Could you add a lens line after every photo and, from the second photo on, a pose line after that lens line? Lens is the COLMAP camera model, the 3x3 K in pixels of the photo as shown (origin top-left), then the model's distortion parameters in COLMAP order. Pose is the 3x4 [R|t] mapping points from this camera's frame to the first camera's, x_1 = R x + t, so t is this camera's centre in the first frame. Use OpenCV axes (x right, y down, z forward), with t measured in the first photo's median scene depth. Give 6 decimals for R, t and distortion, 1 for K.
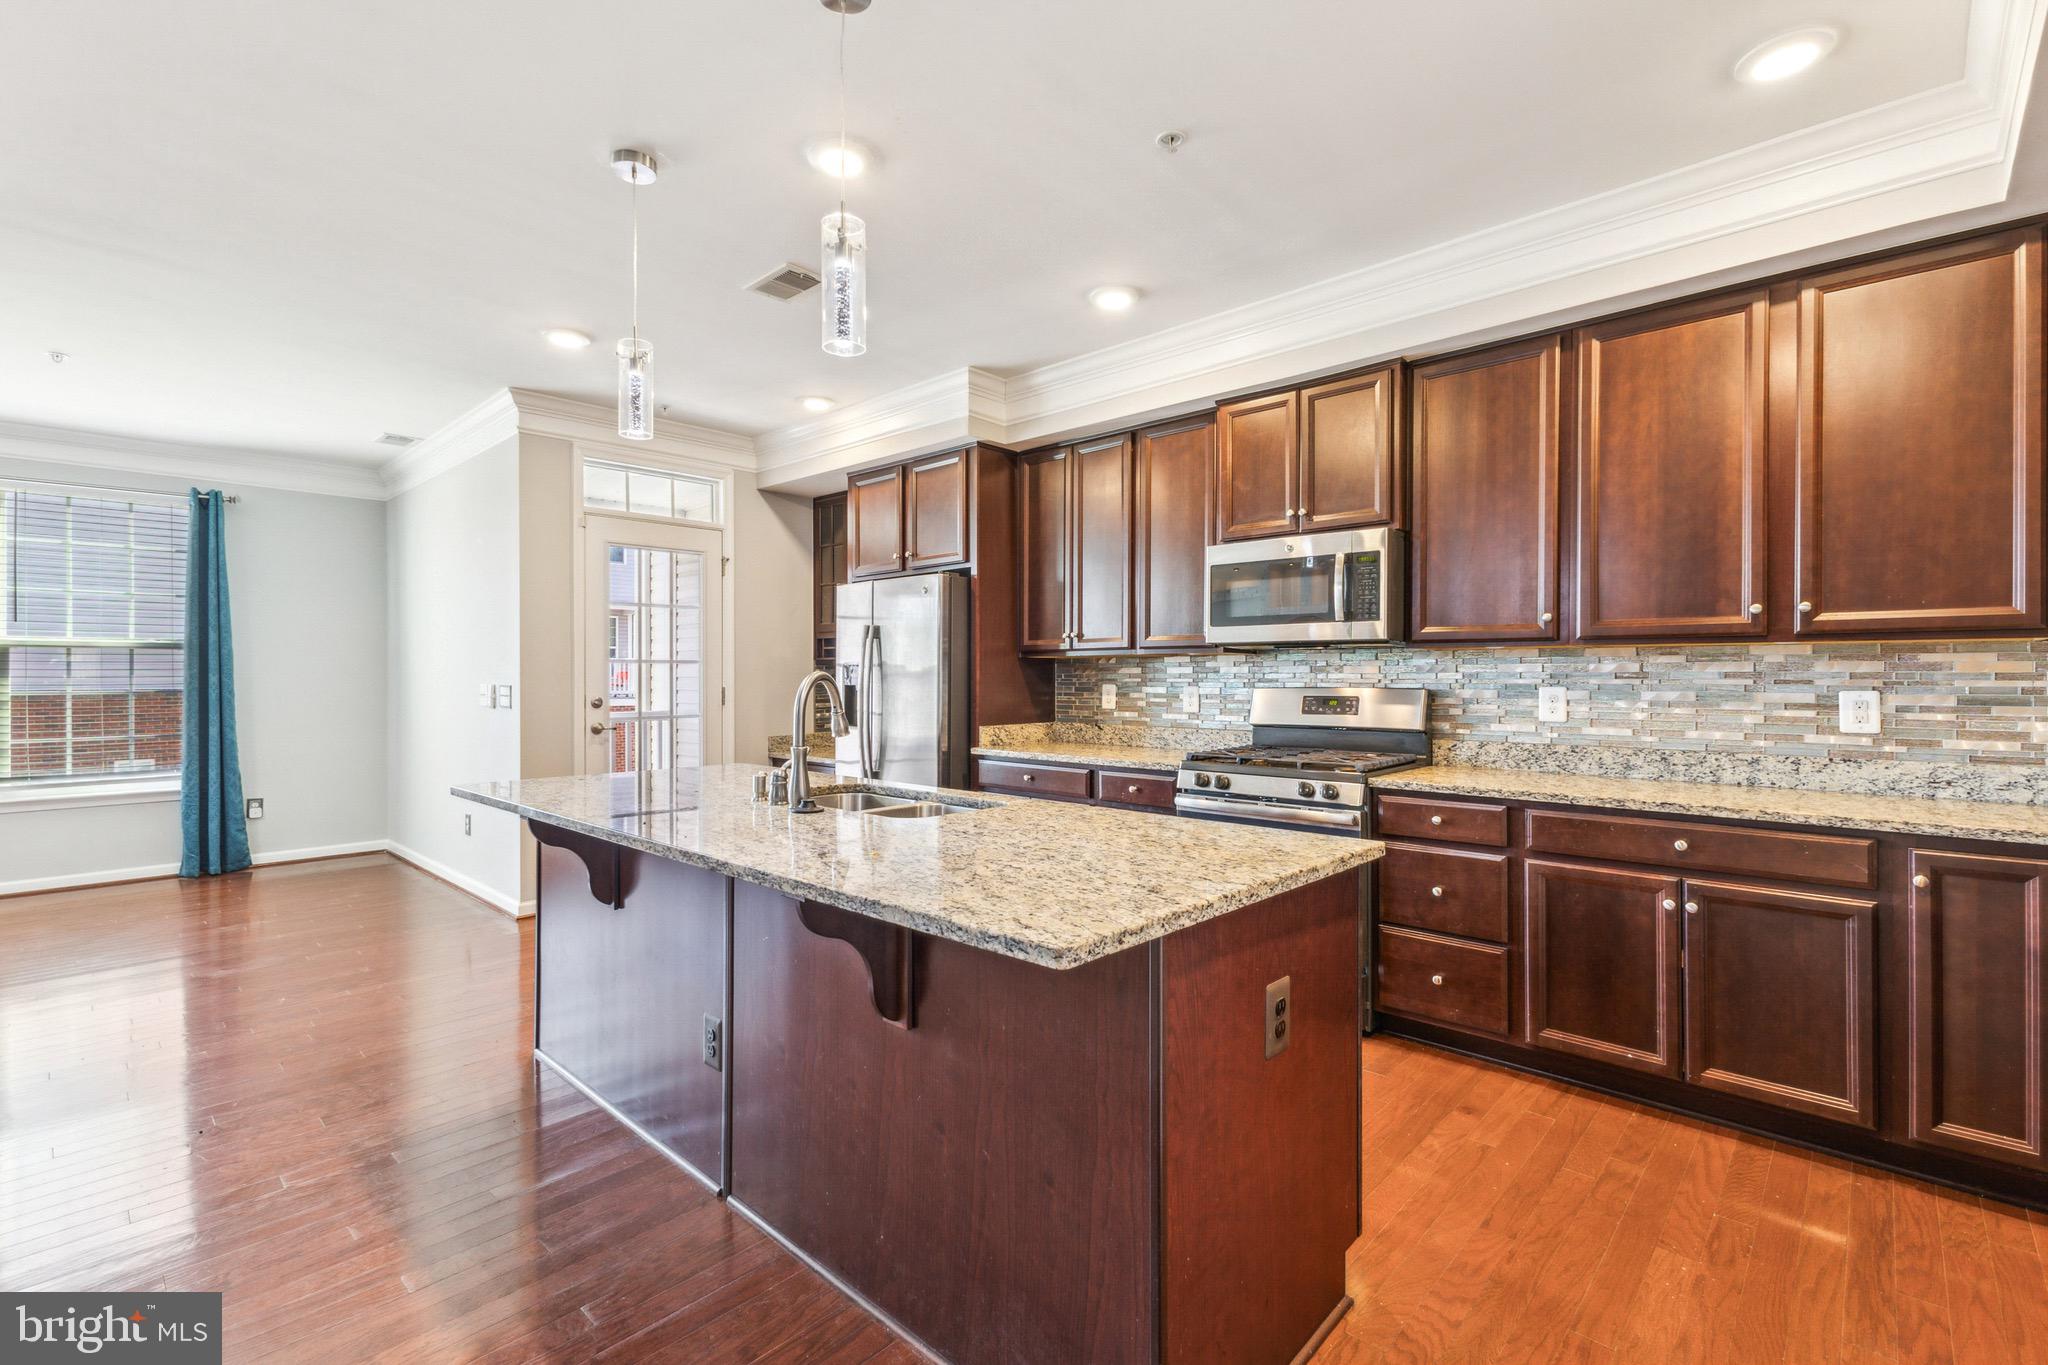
lens RADIAL K [[913.1, 0, 1029.6], [0, 913.1, 676.7], [0, 0, 1]] dist [0.008741, -0.001780]
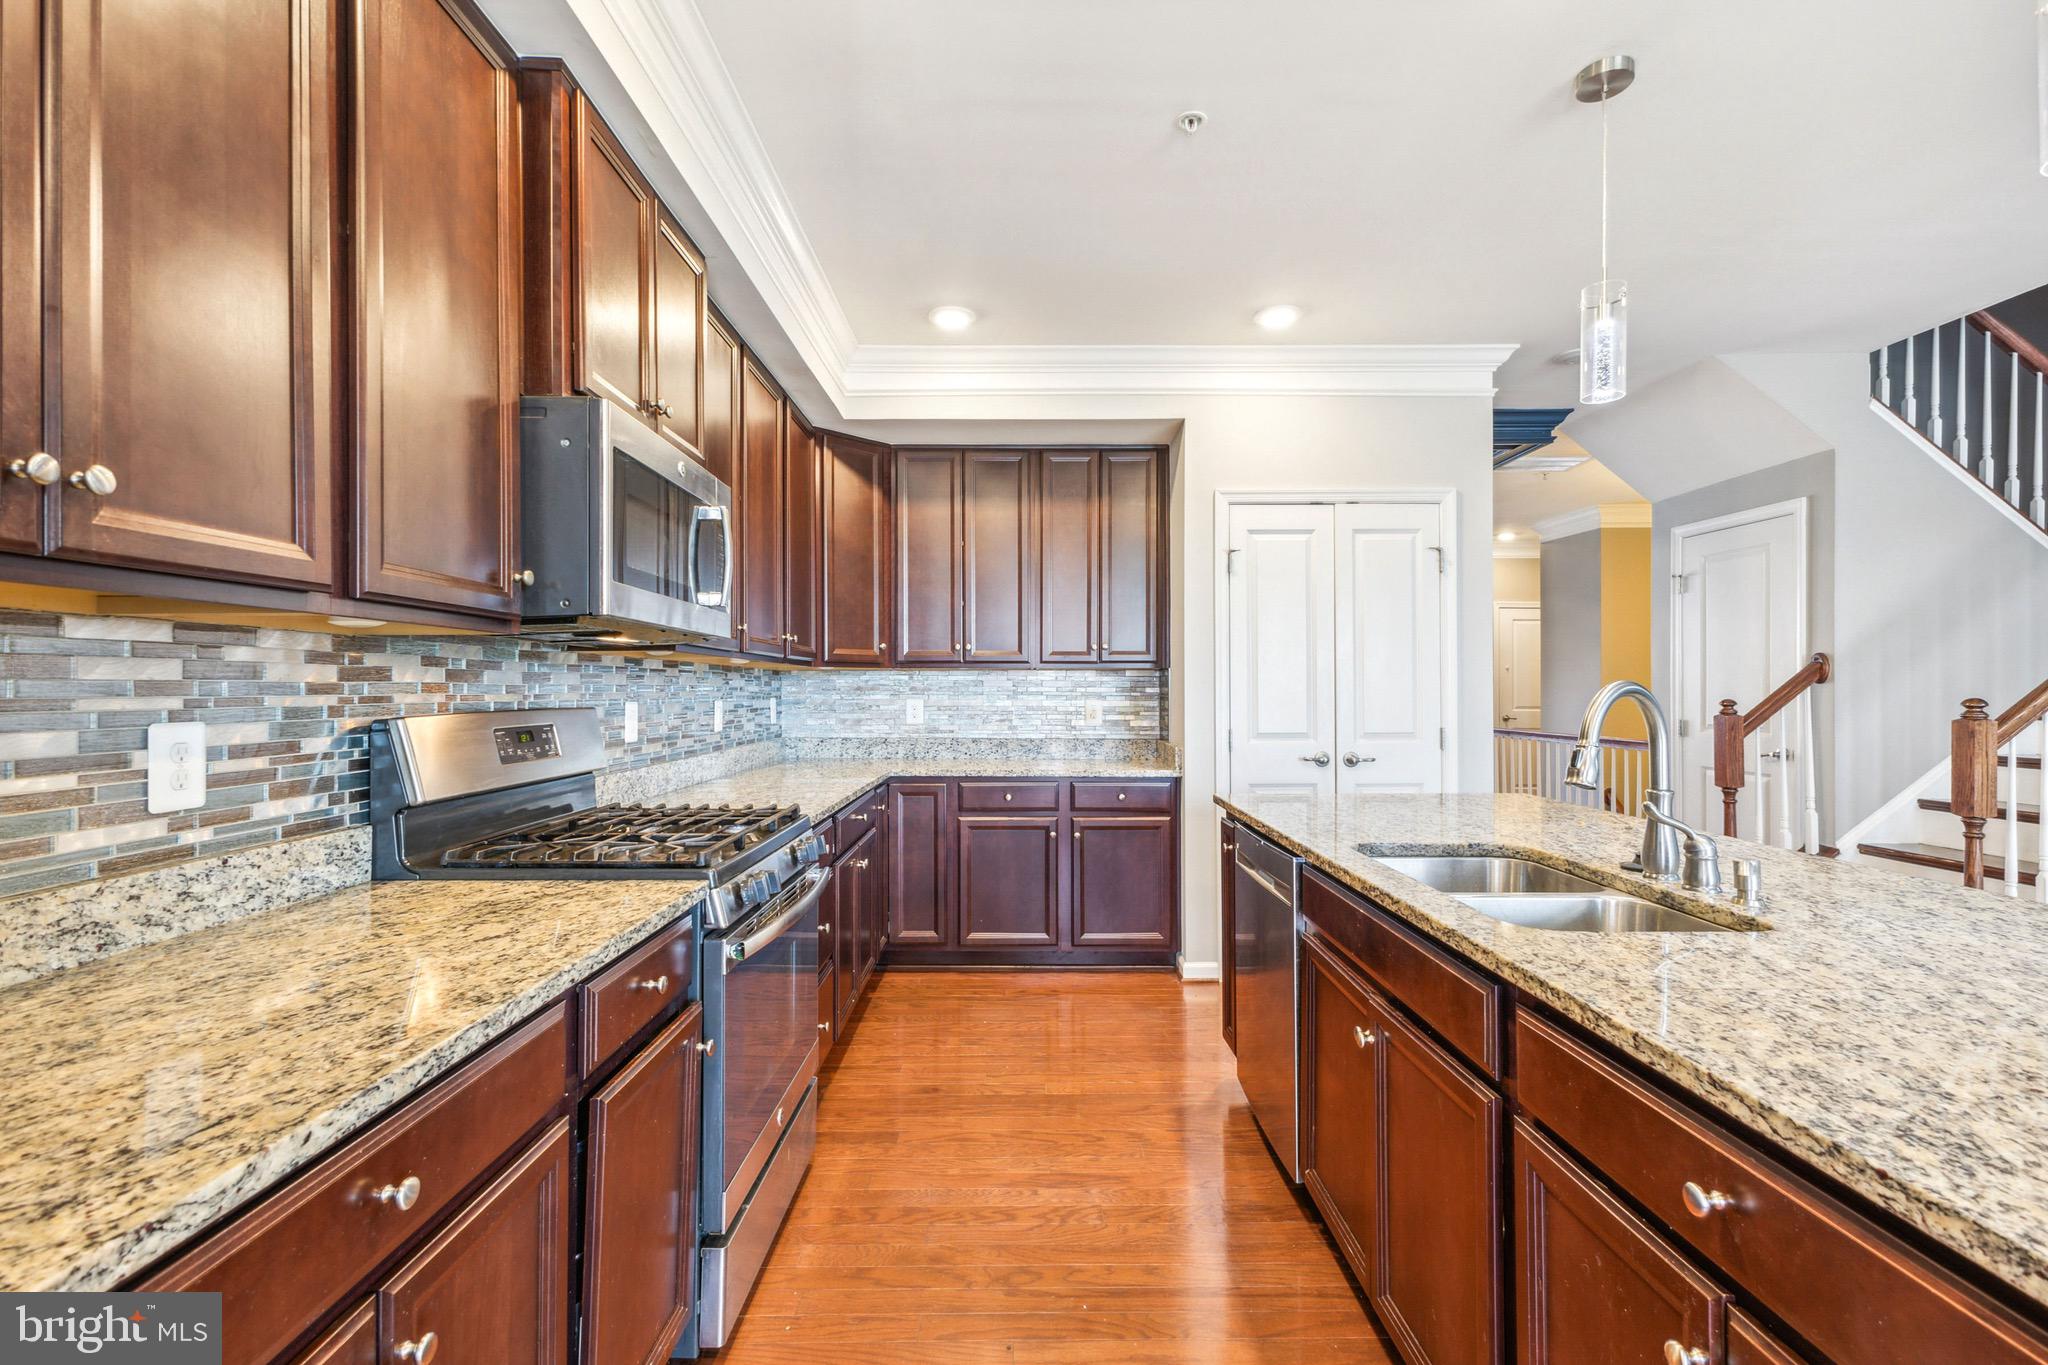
lens RADIAL K [[913.1, 0, 1022.8], [0, 913.1, 683.7], [0, 0, 1]] dist [0.008741, -0.001780]
pose [[-0.685209, 0.006238, 0.728319, -0.188245], [0.002751, 0.999978, -0.005976, 0.000024], [-0.728341, -0.002091, -0.685212, 0.806750]]
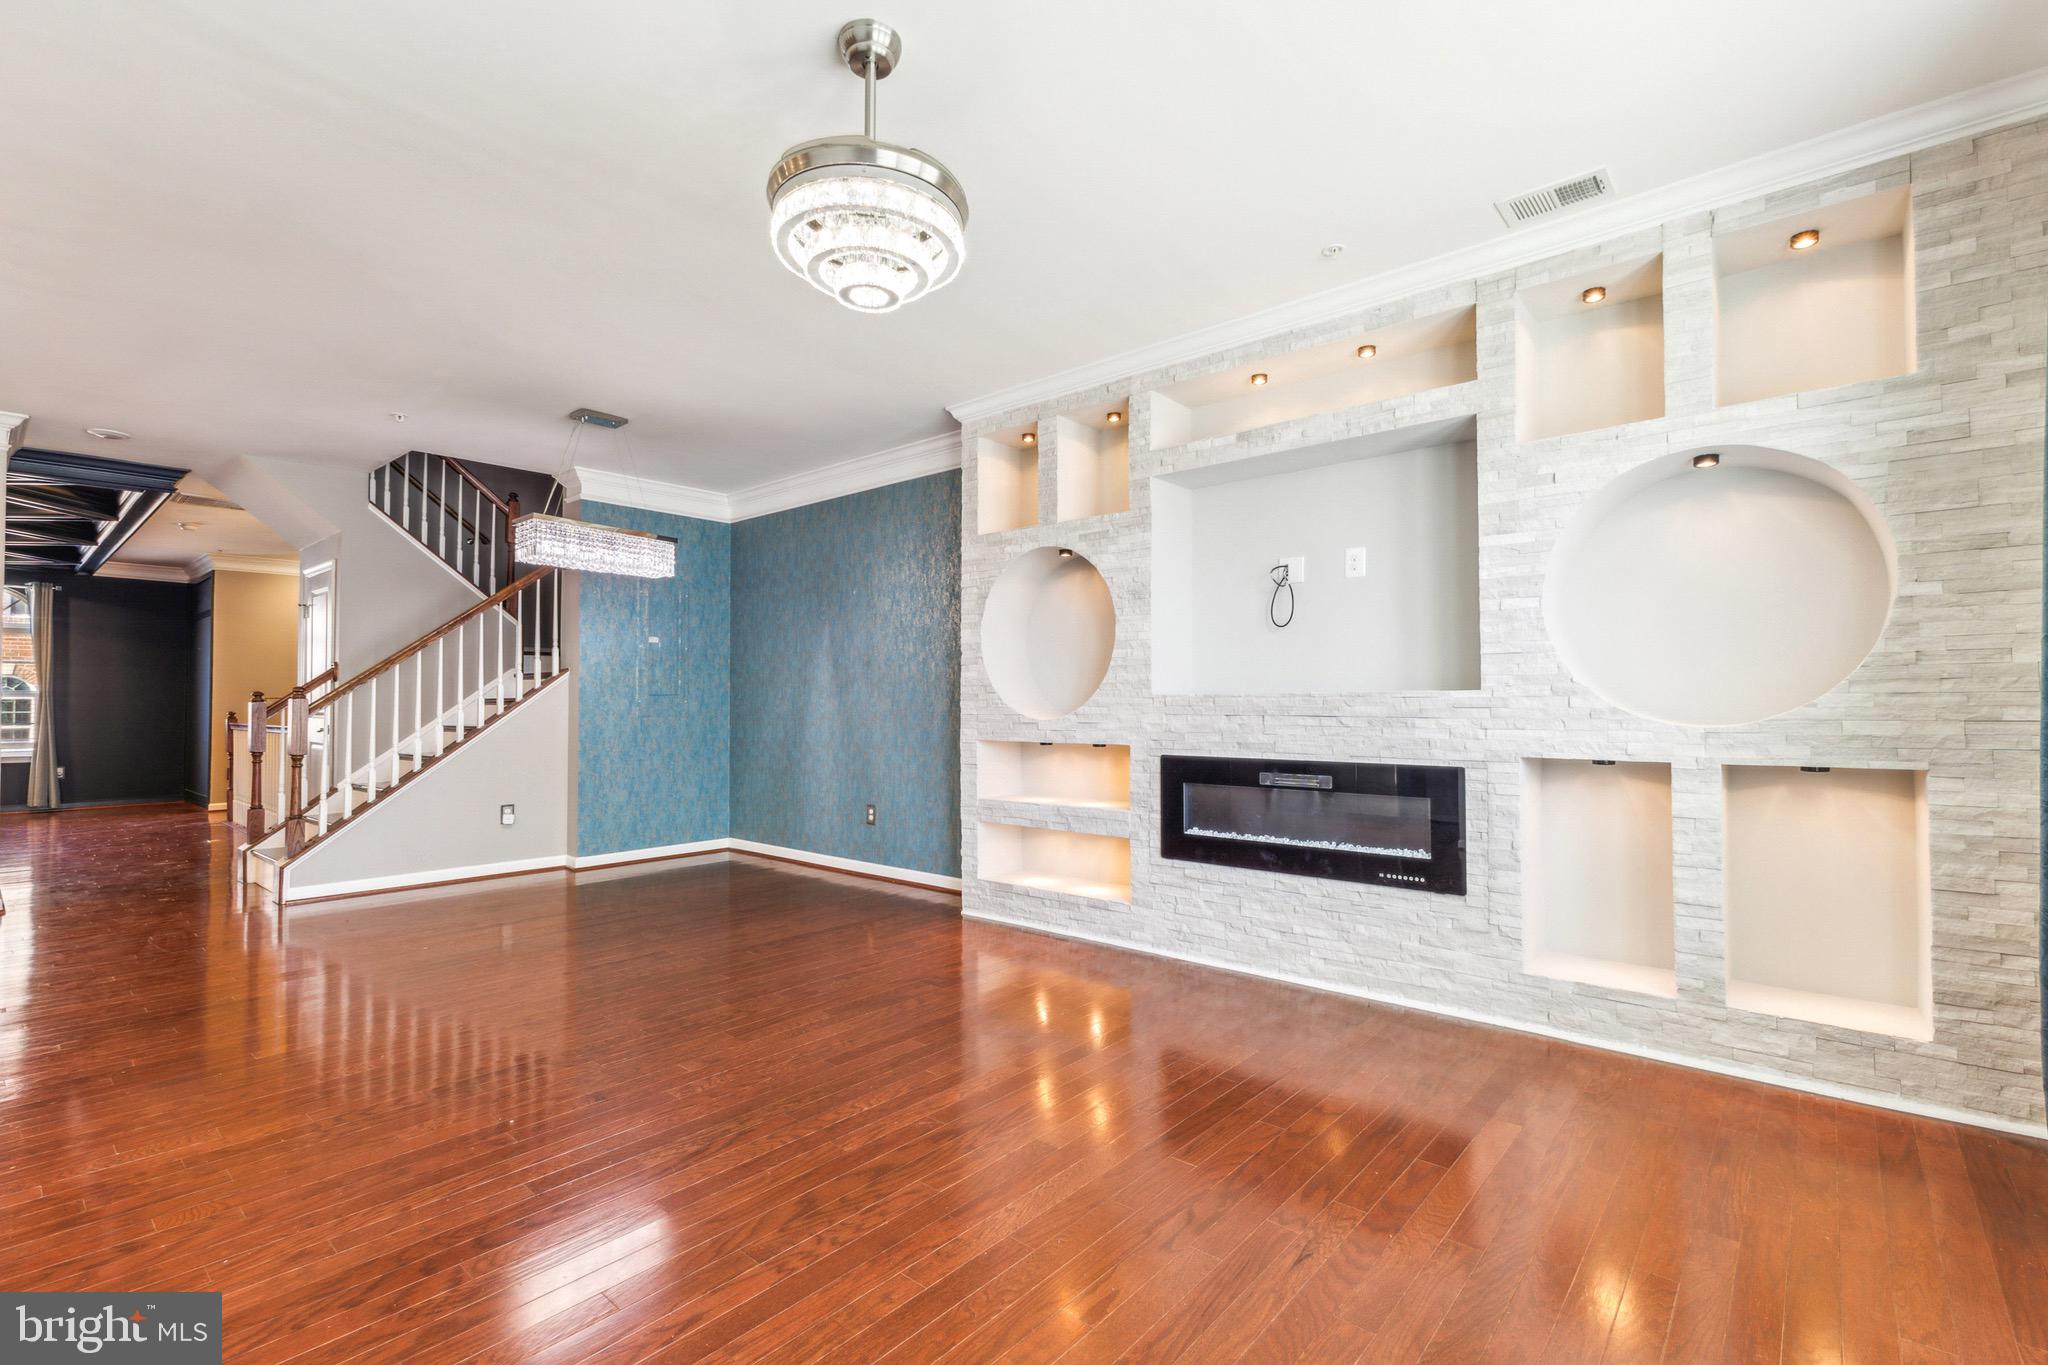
lens RADIAL K [[913.1, 0, 1036.1], [0, 913.1, 683.5], [0, 0, 1]] dist [0.008741, -0.001780]
pose [[-0.998840, 0.004580, -0.047928, -0.908280], [0.005598, 0.999761, -0.021122, 0.028187], [0.047820, -0.021366, -0.998627, 1.008017]]
